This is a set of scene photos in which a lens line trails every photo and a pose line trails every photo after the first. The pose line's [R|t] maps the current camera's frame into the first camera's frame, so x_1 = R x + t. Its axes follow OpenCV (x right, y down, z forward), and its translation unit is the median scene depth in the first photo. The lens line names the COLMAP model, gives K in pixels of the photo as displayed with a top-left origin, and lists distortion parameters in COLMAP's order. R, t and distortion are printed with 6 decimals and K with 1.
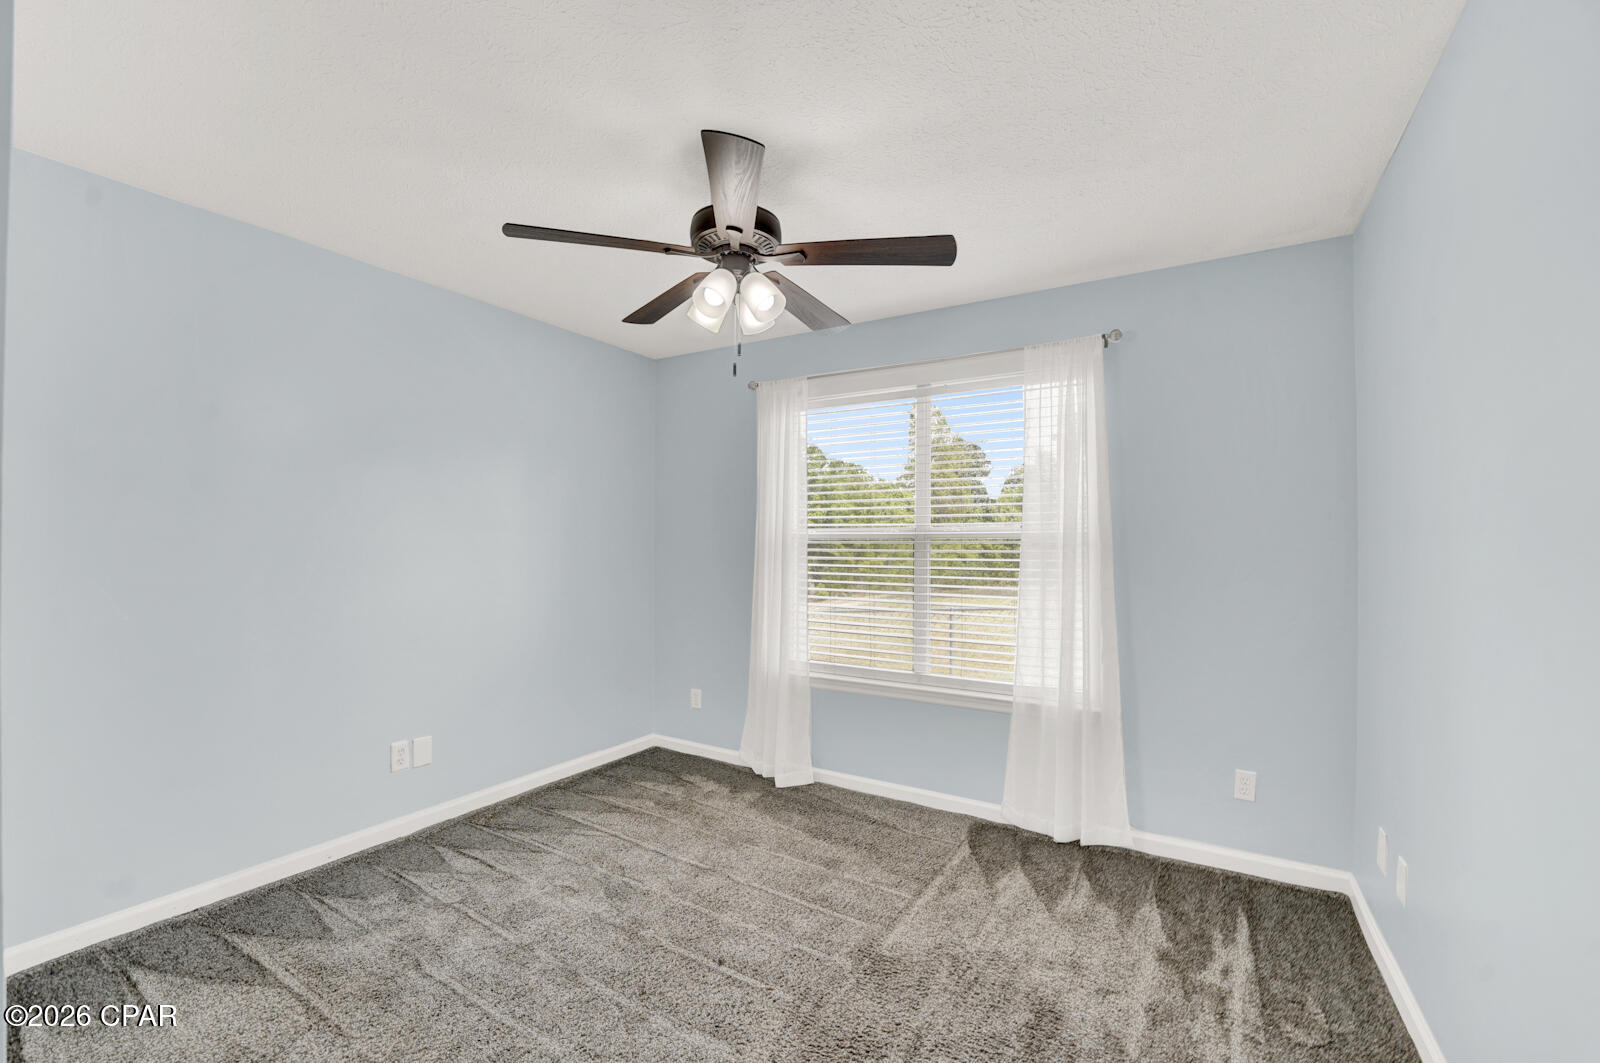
lens RADIAL K [[662.5, 0, 796.6], [0, 662.5, 538.7], [0, 0, 1]] dist [-0.030408, 0.004076]
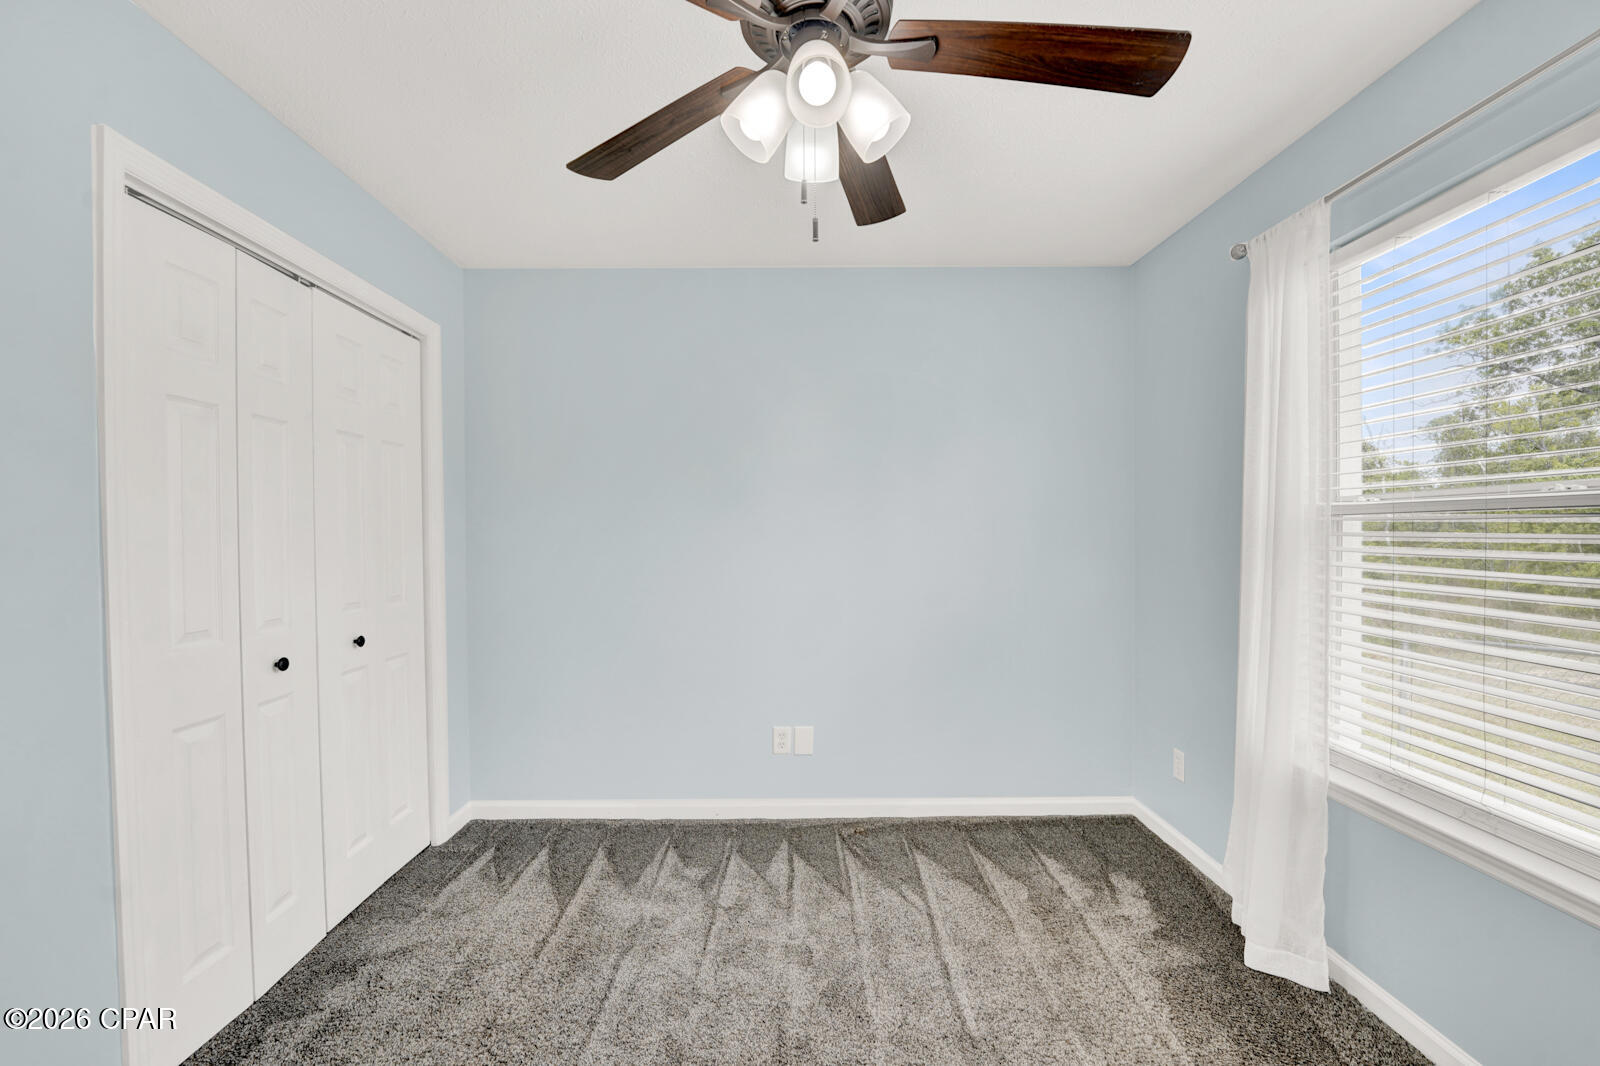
lens RADIAL K [[661.8, 0, 796.8], [0, 661.8, 541.4], [0, 0, 1]] dist [-0.025620, 0.001914]
pose [[0.524600, 0.001218, -0.851348, 0.277448], [0.015699, 0.999815, 0.011104, 0.010145], [0.851204, -0.019190, 0.524484, 0.471457]]
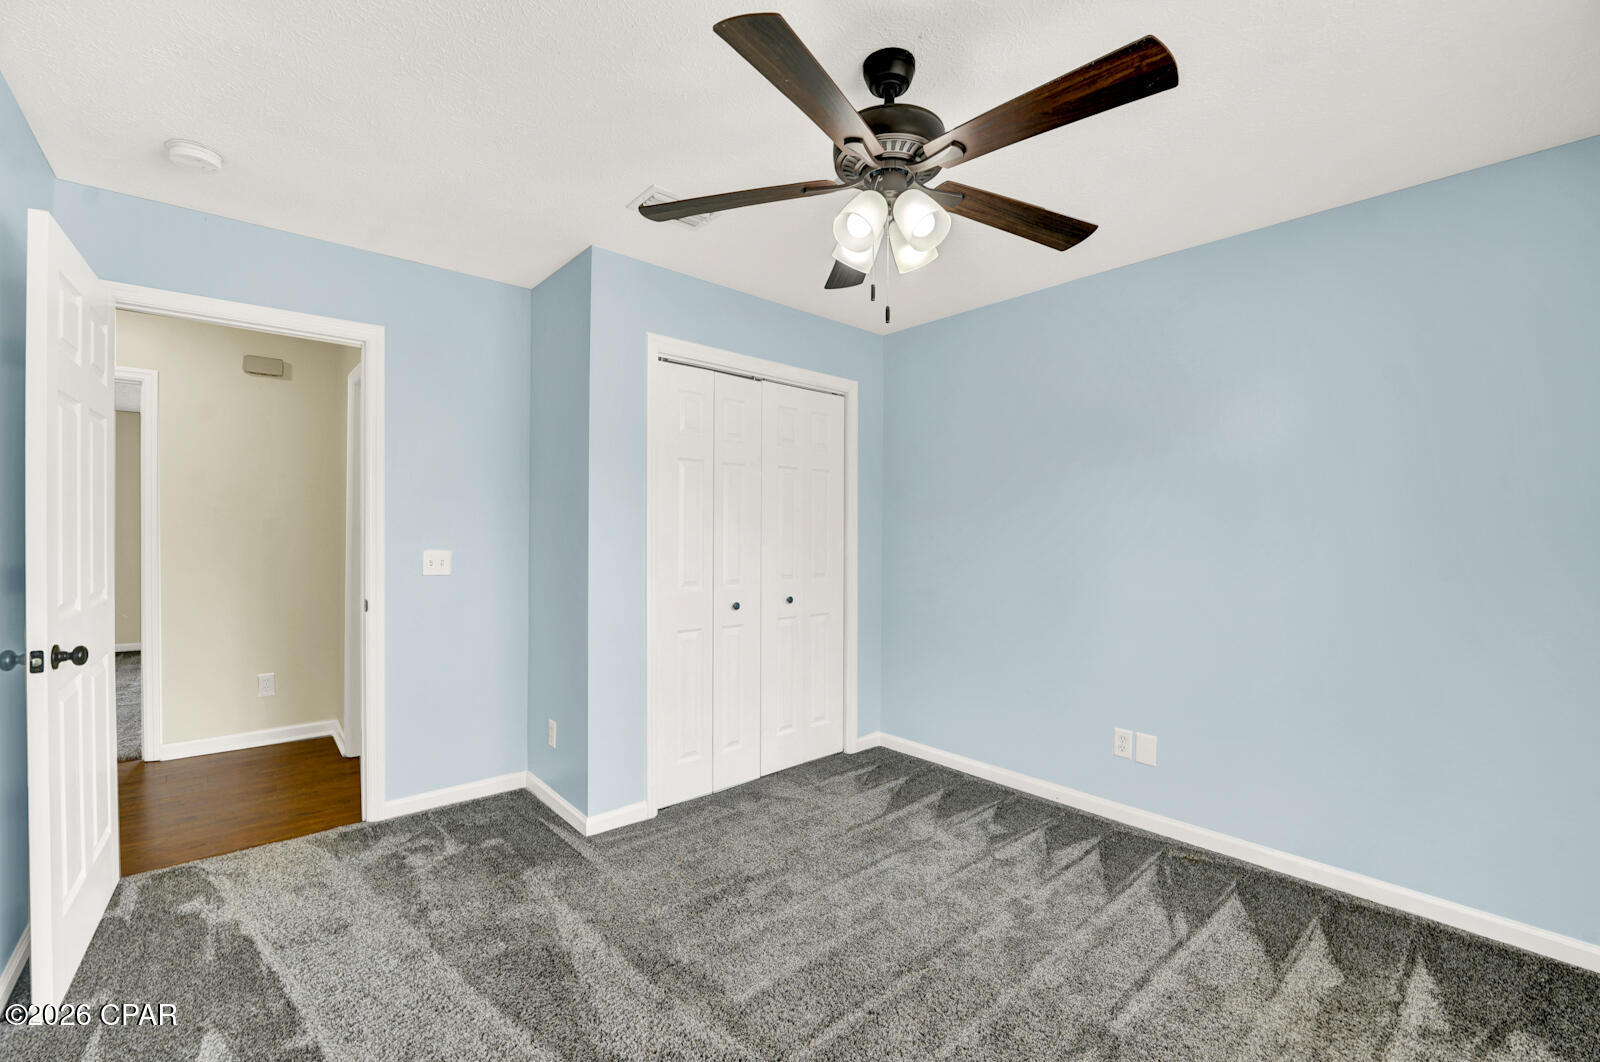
lens RADIAL K [[662.5, 0, 789.4], [0, 662.5, 537.0], [0, 0, 1]] dist [-0.030408, 0.004076]
pose [[-0.297724, -0.001654, -0.954650, 0.504021], [-0.001463, 0.999998, -0.001277, 0.014726], [0.954651, 0.001016, -0.297726, 0.788320]]
